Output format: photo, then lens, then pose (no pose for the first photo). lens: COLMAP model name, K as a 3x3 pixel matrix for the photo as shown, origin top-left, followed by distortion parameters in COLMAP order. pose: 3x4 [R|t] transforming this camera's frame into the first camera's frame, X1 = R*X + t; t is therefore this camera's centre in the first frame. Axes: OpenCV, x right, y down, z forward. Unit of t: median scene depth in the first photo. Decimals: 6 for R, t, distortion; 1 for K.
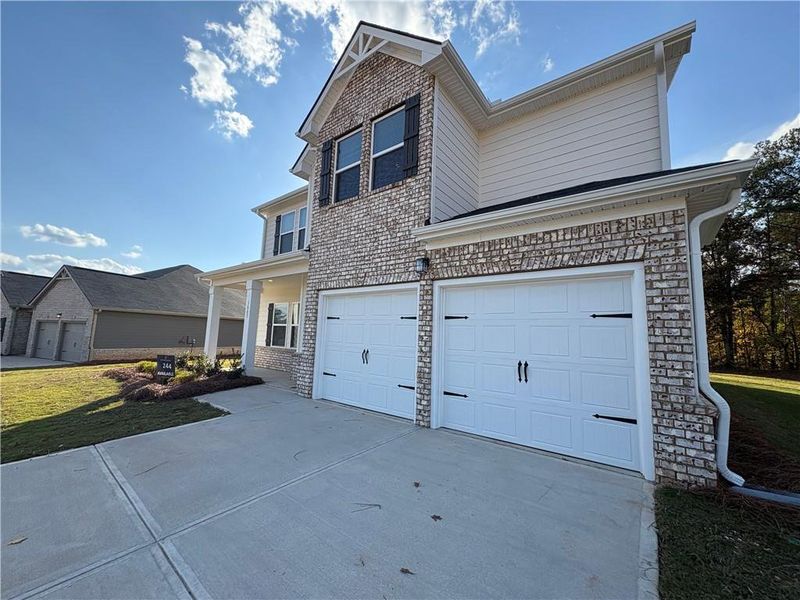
lens RADIAL K [[317.7, 0, 405.9], [0, 317.7, 299.3], [0, 0, 1]] dist [-0.001653, -0.001140]
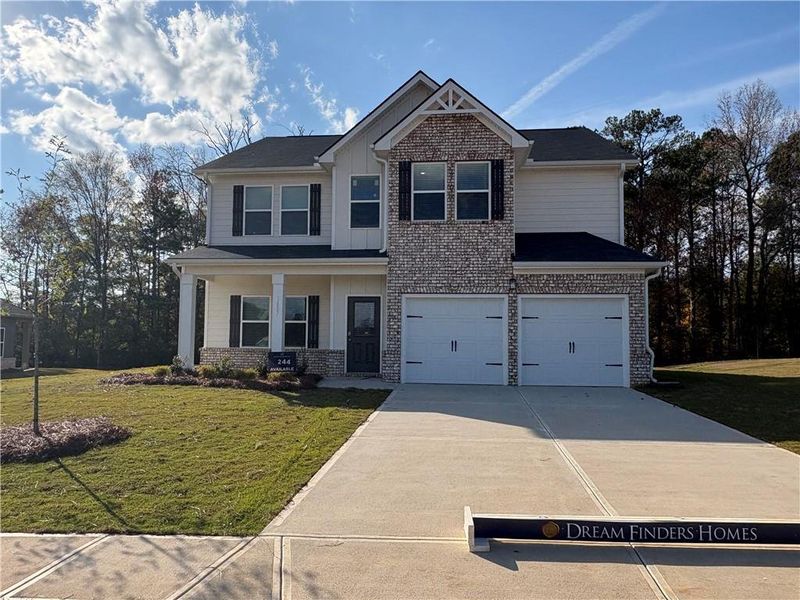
lens RADIAL K [[602.8, 0, 402.0], [0, 602.8, 300.8], [0, 0, 1]] dist [-0.011958, -0.000785]
pose [[0.848127, 0.011220, 0.529675, -1.527063], [-0.041497, 0.998111, 0.045303, -0.105853], [-0.528166, -0.060403, 0.846990, -0.938801]]
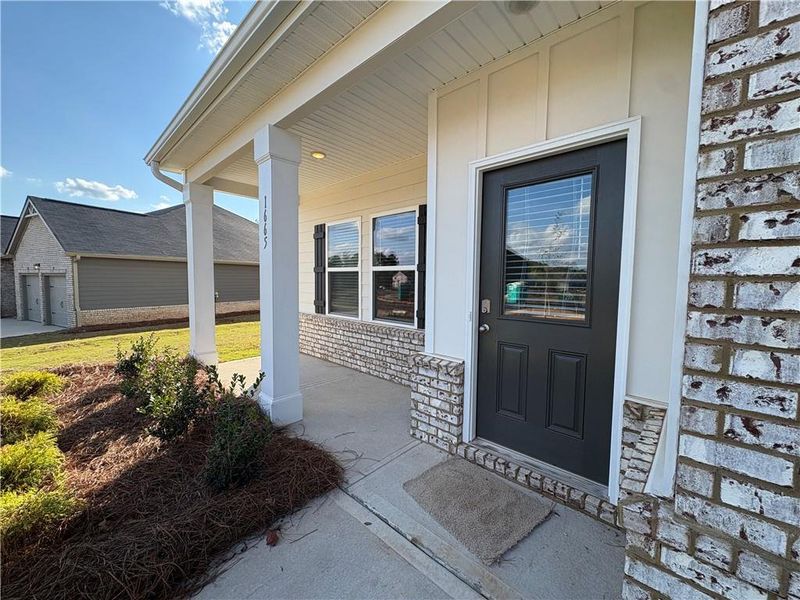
lens RADIAL K [[317.7, 0, 402.1], [0, 317.7, 297.4], [0, 0, 1]] dist [-0.001653, -0.001140]
pose [[0.995526, -0.018513, -0.092659, -0.449183], [0.033872, 0.985369, 0.167036, 0.077986], [0.088211, -0.169428, 0.981587, 0.917030]]
